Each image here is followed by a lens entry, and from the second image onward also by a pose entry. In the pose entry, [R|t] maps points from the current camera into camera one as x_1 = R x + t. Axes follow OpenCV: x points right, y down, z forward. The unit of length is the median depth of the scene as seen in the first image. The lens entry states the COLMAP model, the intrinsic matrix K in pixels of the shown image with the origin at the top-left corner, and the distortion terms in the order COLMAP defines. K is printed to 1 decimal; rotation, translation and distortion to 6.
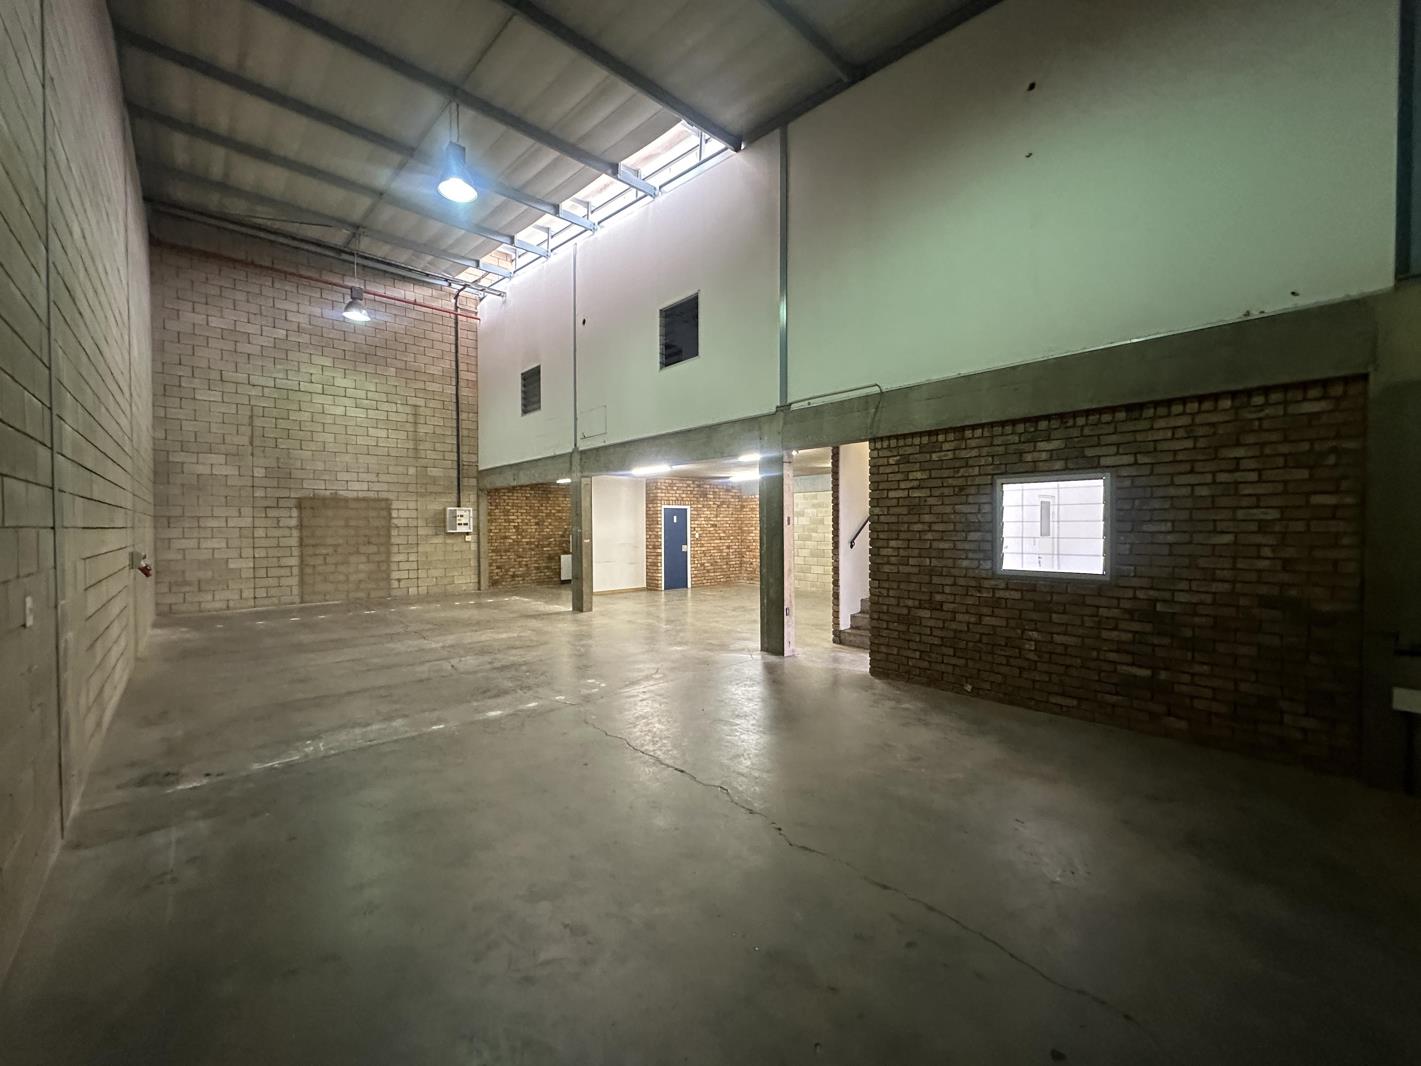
lens RADIAL K [[565.0, 0, 710.5], [0, 565.0, 533.0], [0, 0, 1]] dist [-0.000431, -0.000148]
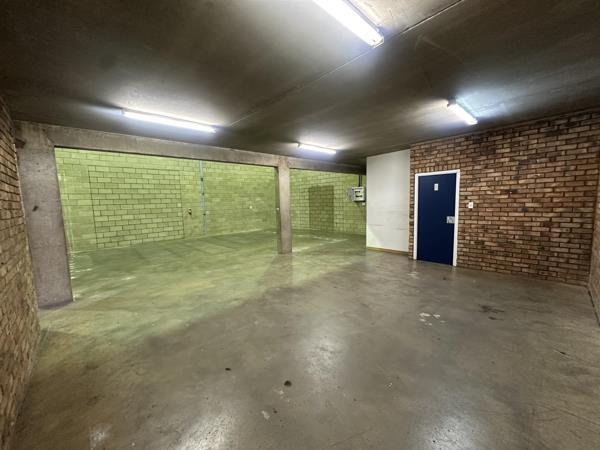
lens RADIAL K [[238.5, 0, 300.0], [0, 238.5, 225.0], [0, 0, 1]] dist [-0.000431, -0.000148]
pose [[0.014858, 0.106657, -0.994185, 0.346292], [0.016081, 0.994140, 0.106893, -0.009092], [0.999760, -0.017576, 0.013056, 0.836584]]
